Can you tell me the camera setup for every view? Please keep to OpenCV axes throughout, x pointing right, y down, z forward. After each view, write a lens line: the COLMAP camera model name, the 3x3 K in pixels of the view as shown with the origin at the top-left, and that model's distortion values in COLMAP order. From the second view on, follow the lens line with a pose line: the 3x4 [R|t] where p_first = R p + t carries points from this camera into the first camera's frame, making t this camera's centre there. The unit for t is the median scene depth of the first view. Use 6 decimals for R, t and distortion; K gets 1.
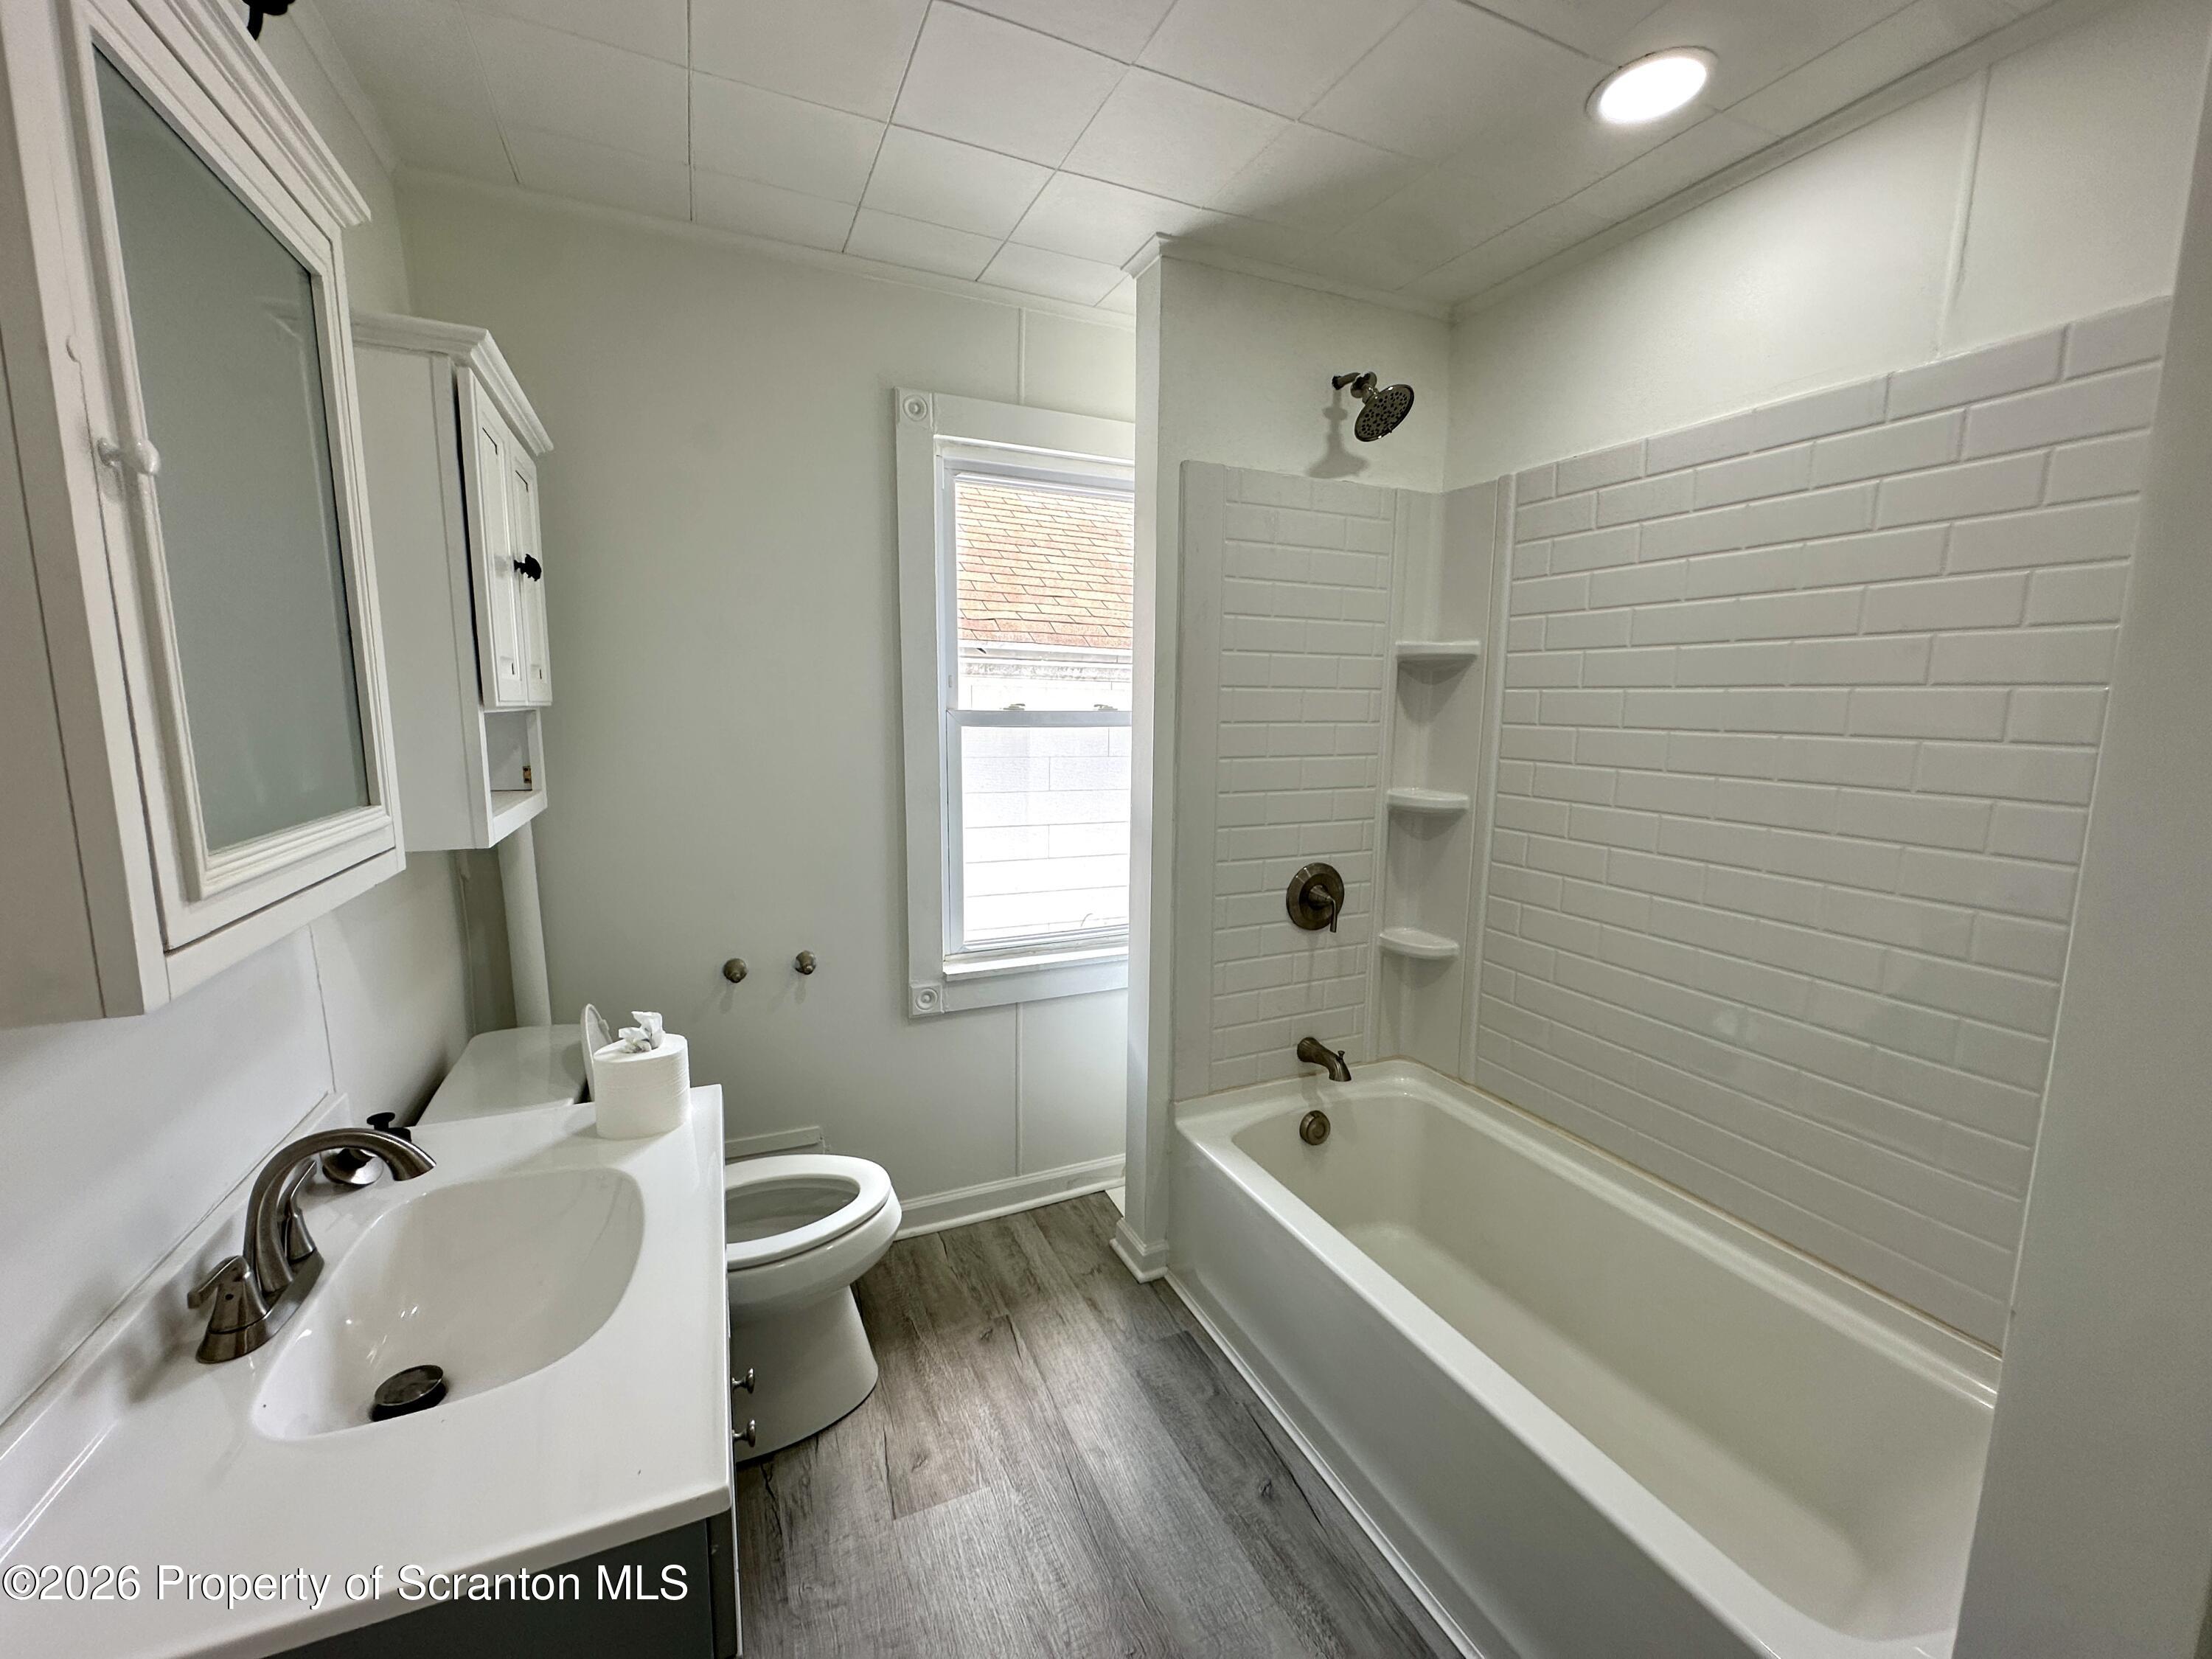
lens RADIAL K [[881.0, 0, 1102.8], [0, 881.0, 827.5], [0, 0, 1]] dist [-0.003810, 0.000497]
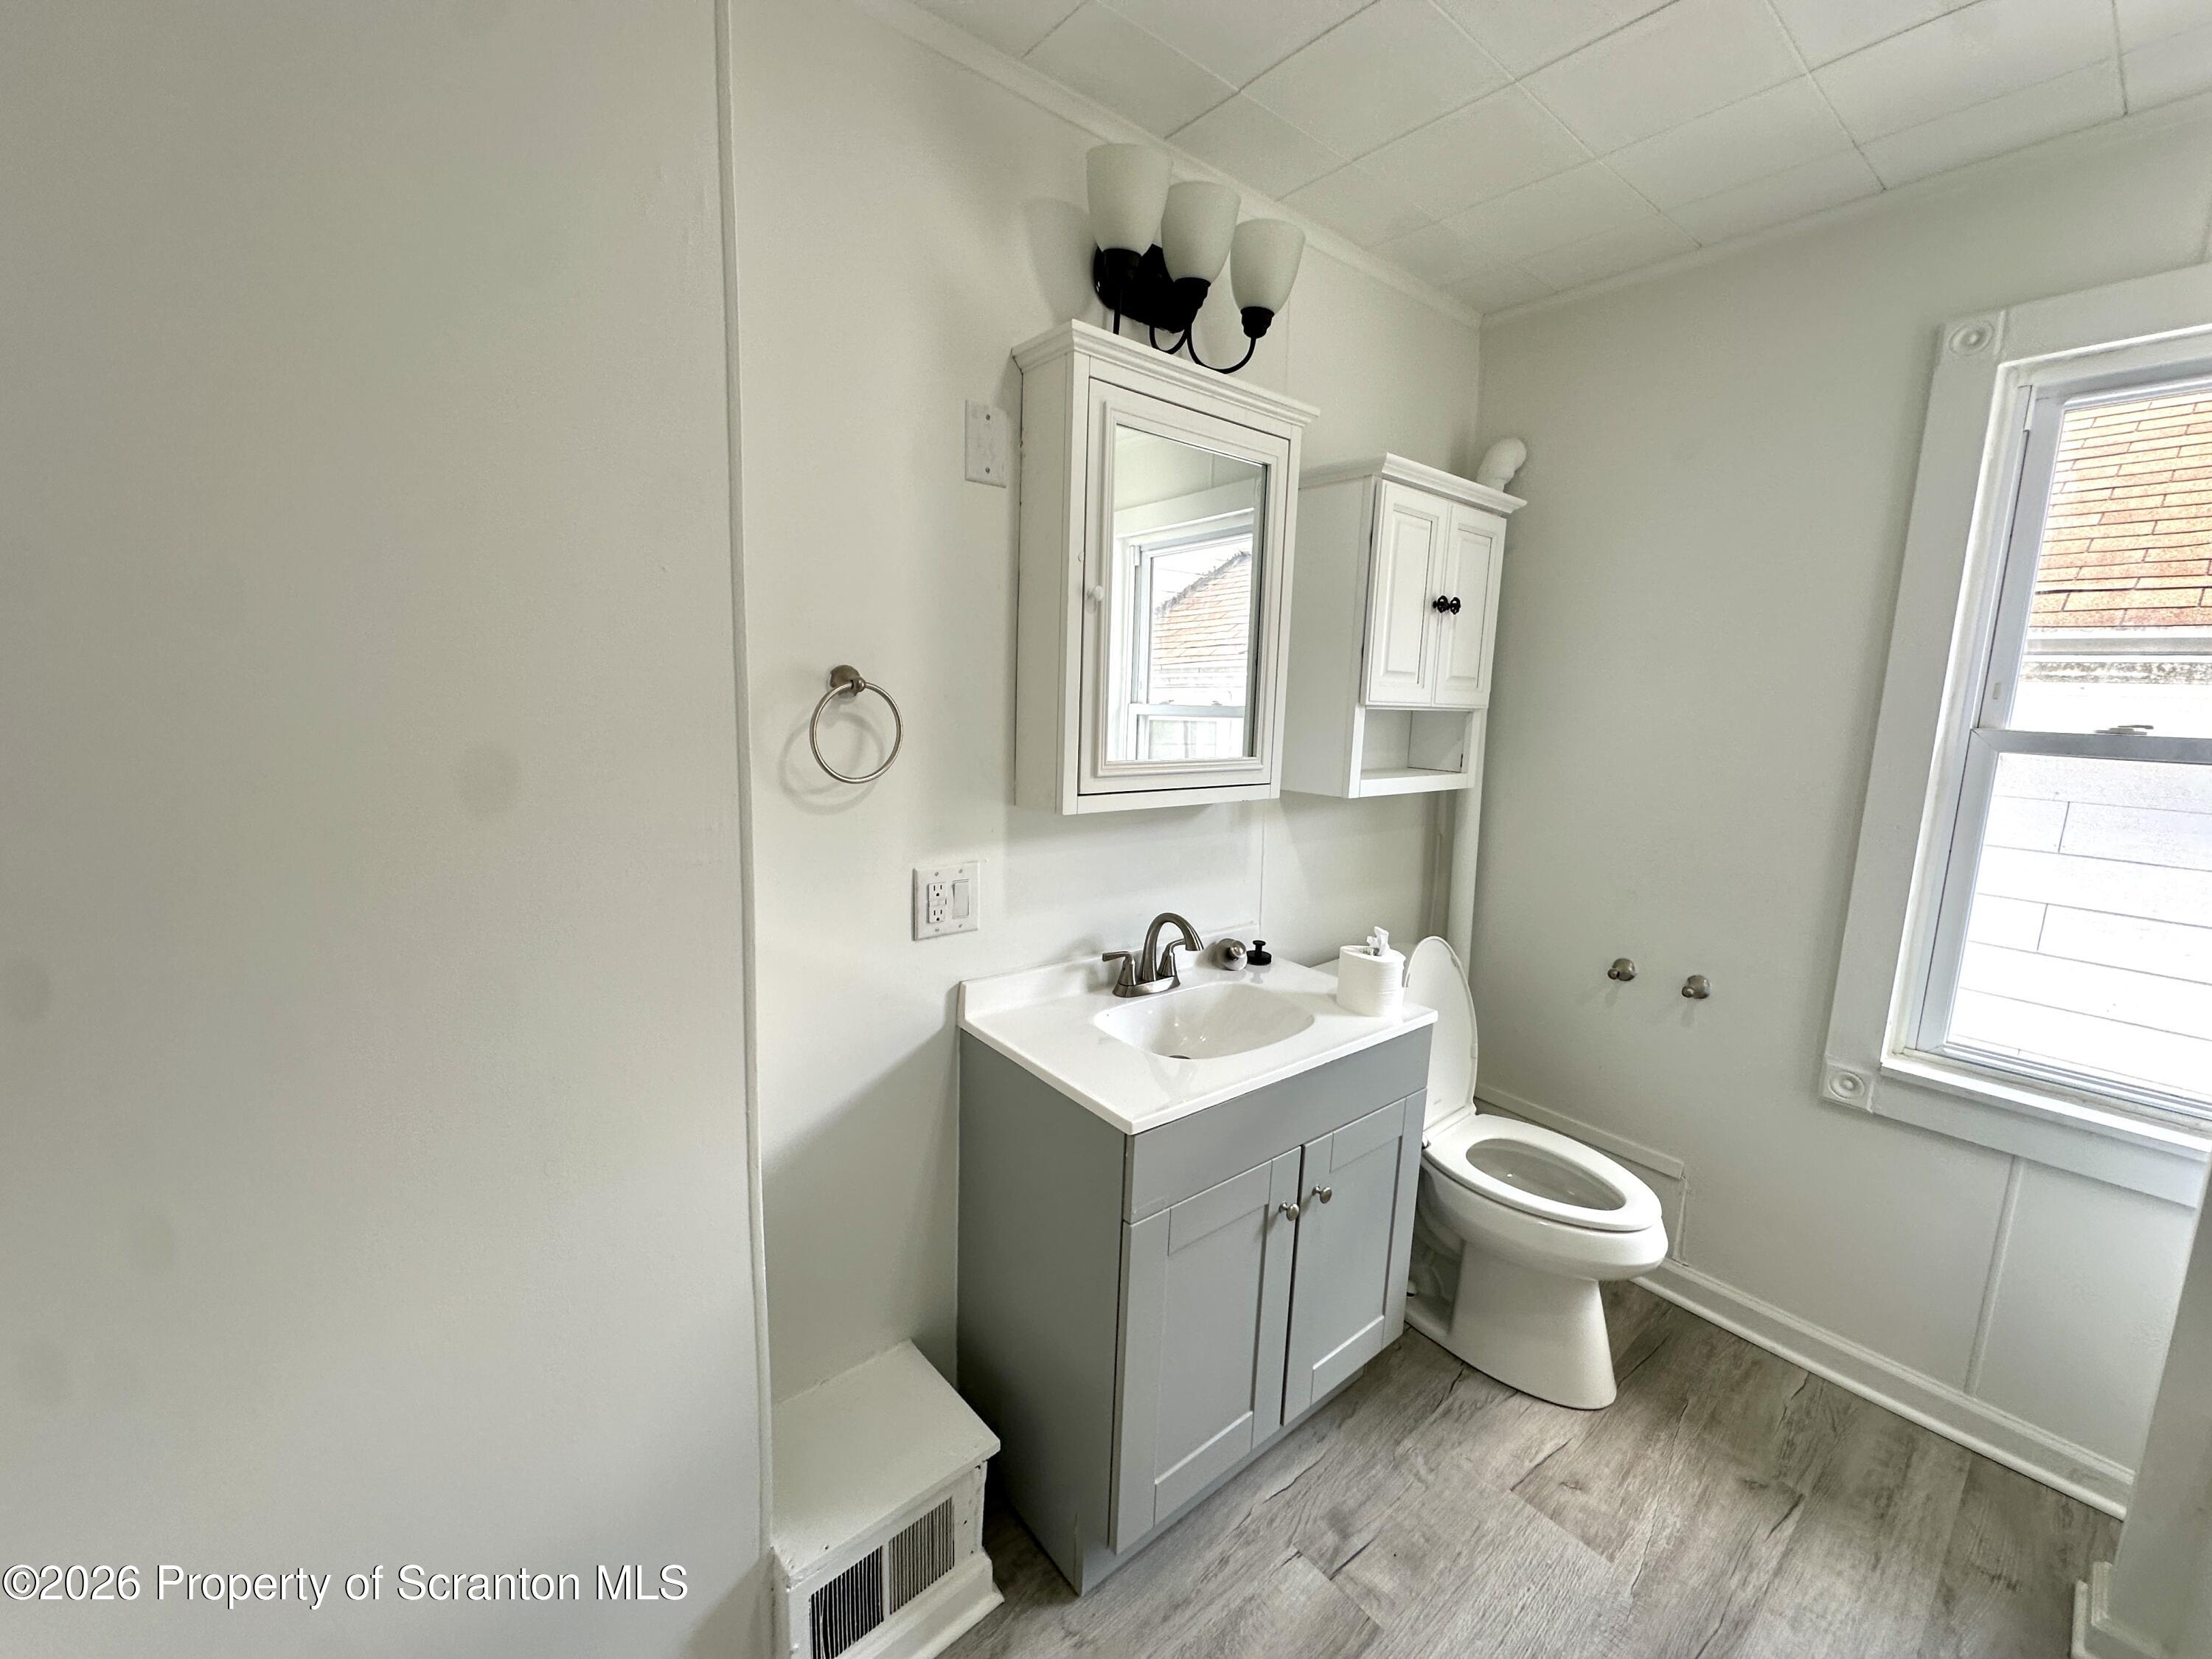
lens RADIAL K [[881.0, 0, 1107.2], [0, 881.0, 826.5], [0, 0, 1]] dist [-0.003810, 0.000497]
pose [[0.270122, 0.146163, -0.951667, 0.391639], [-0.163086, 0.981074, 0.104389, -0.011578], [0.948914, 0.127006, 0.288847, 0.111451]]
